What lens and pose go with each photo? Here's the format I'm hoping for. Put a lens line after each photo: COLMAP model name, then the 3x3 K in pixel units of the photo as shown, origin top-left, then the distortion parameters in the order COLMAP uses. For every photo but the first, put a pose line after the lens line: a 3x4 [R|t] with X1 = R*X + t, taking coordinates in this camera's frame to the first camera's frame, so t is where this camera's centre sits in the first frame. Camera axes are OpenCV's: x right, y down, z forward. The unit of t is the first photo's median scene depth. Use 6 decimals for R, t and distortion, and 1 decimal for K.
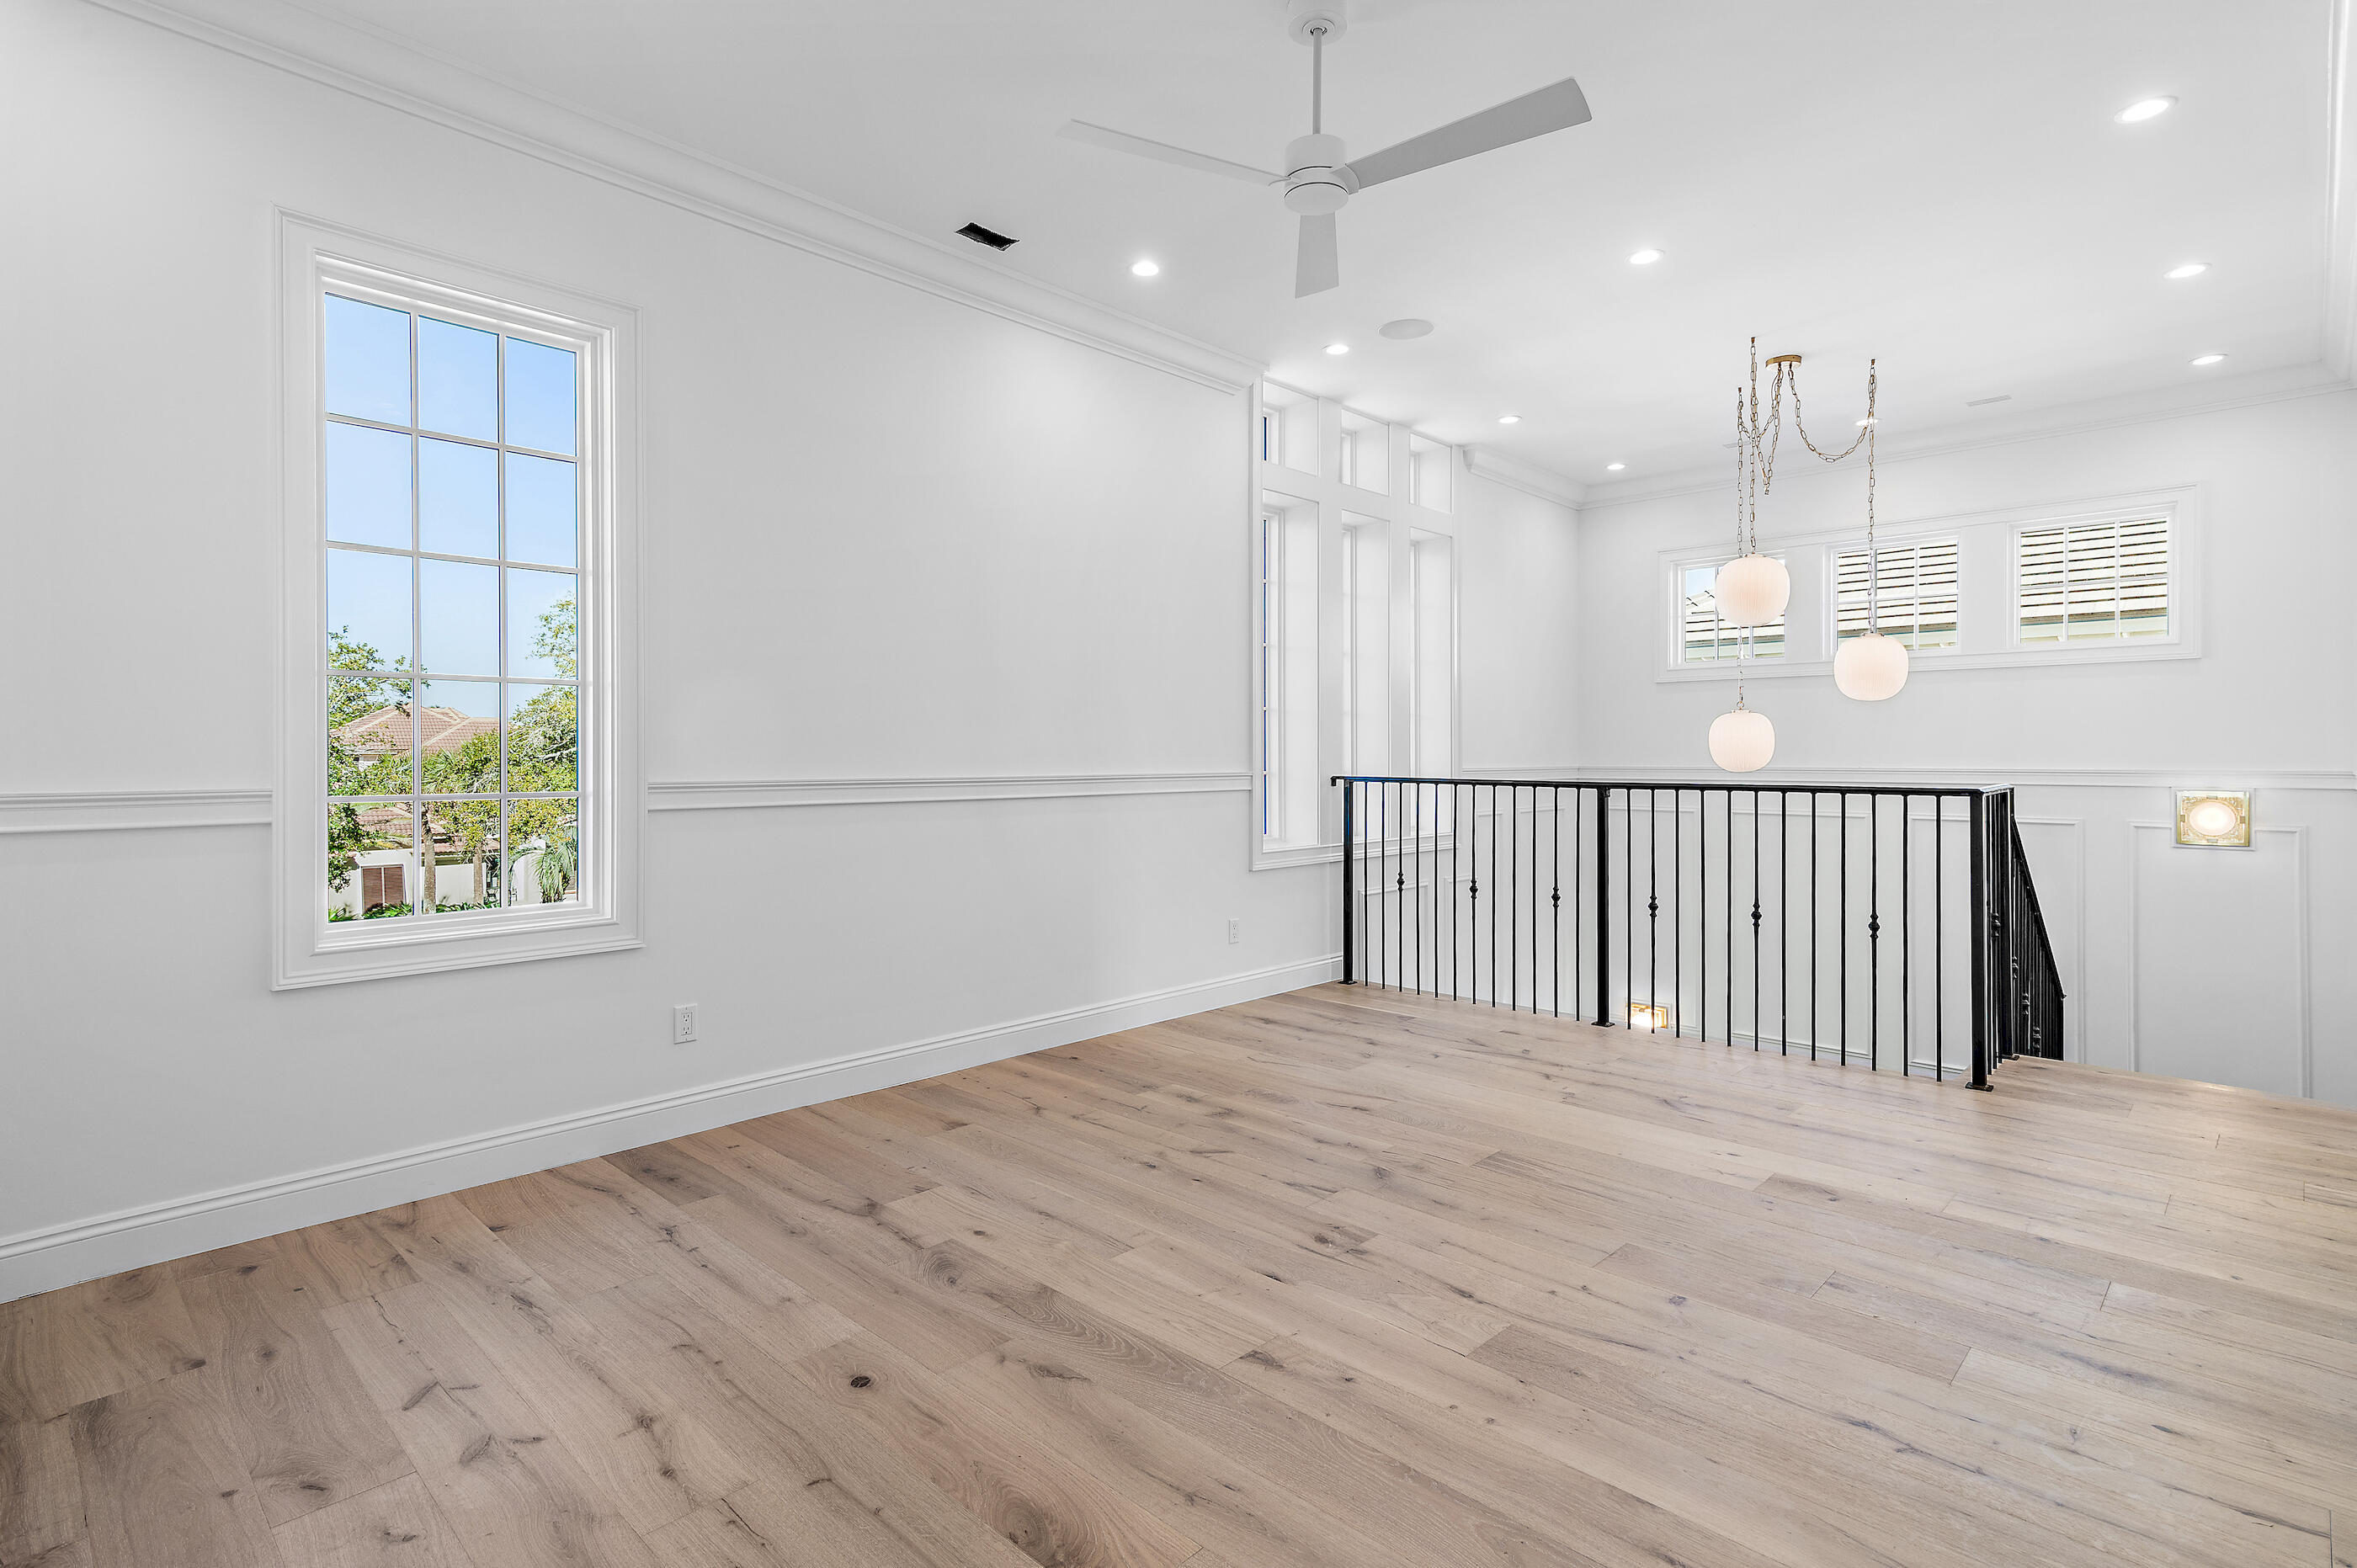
lens RADIAL K [[1146.6, 0, 1183.3], [0, 1146.6, 785.2], [0, 0, 1]] dist [0.009722, -0.000300]
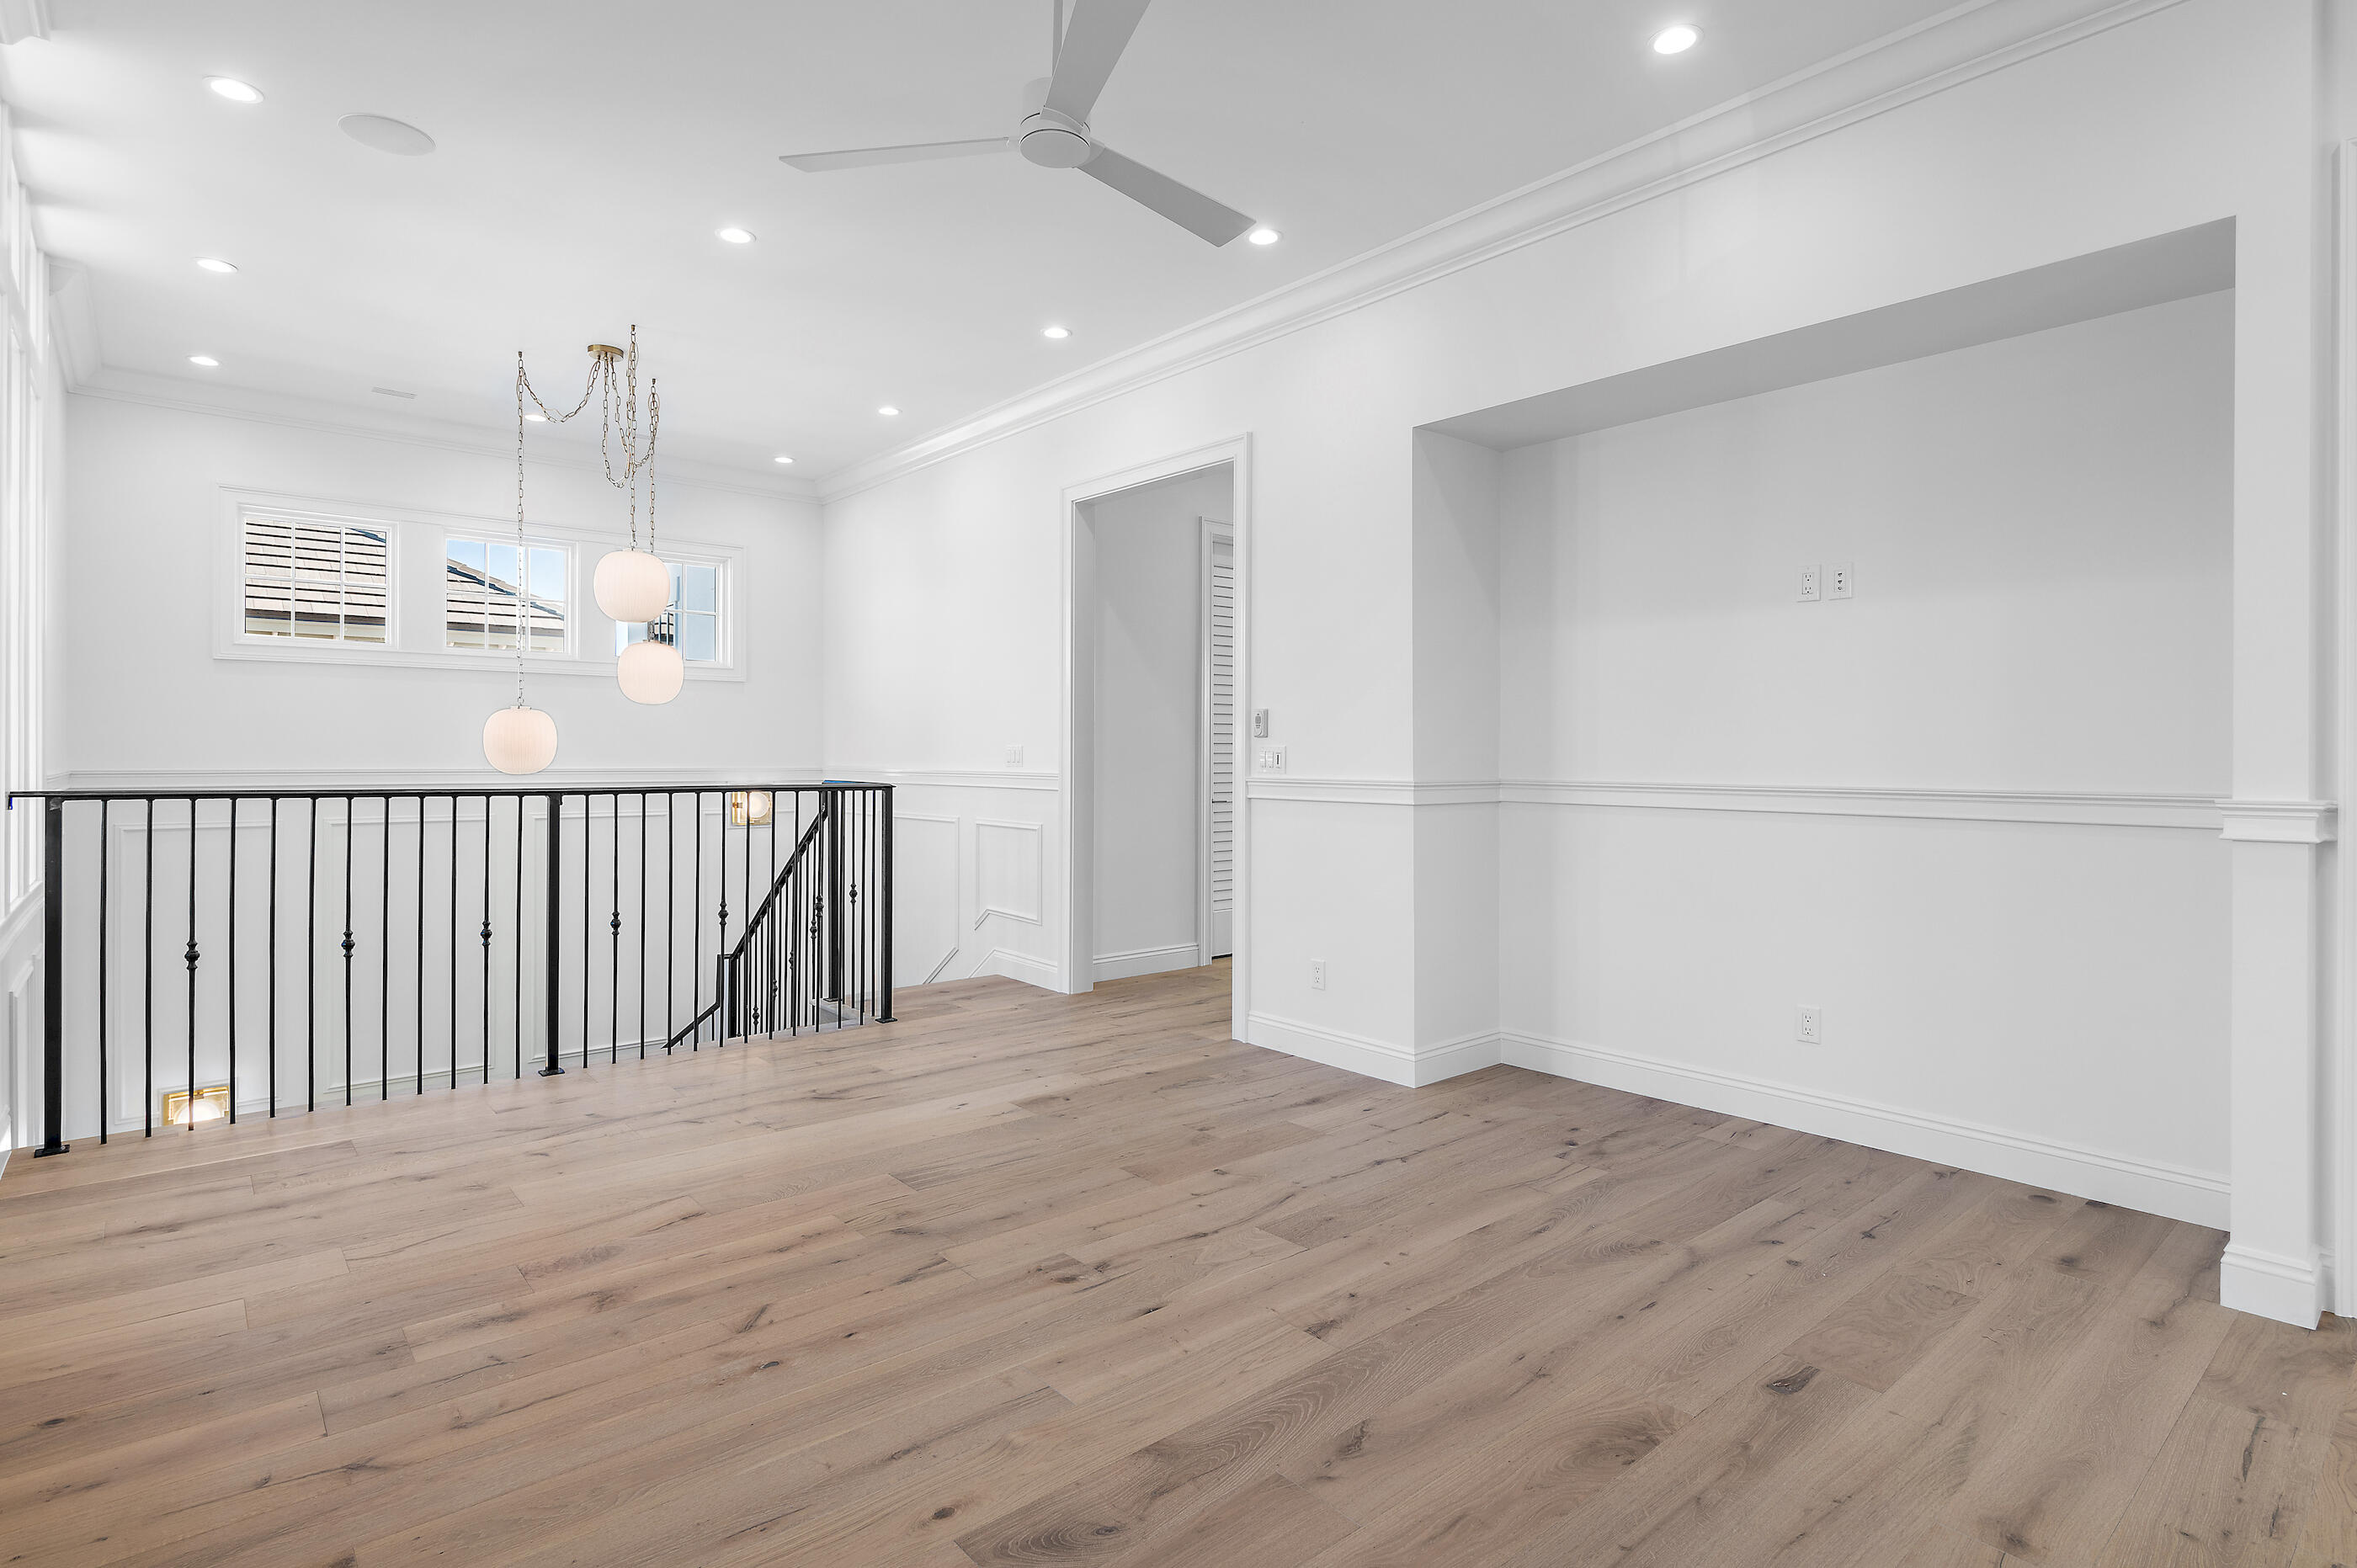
lens RADIAL K [[1175.7, 0, 1176.1], [0, 1175.7, 792.3], [0, 0, 1]] dist [-0.002833, -0.000270]
pose [[0.100570, -0.029433, 0.994495, -0.640951], [0.023024, 0.999364, 0.027249, -0.017723], [-0.994664, 0.020156, 0.101184, 0.643463]]
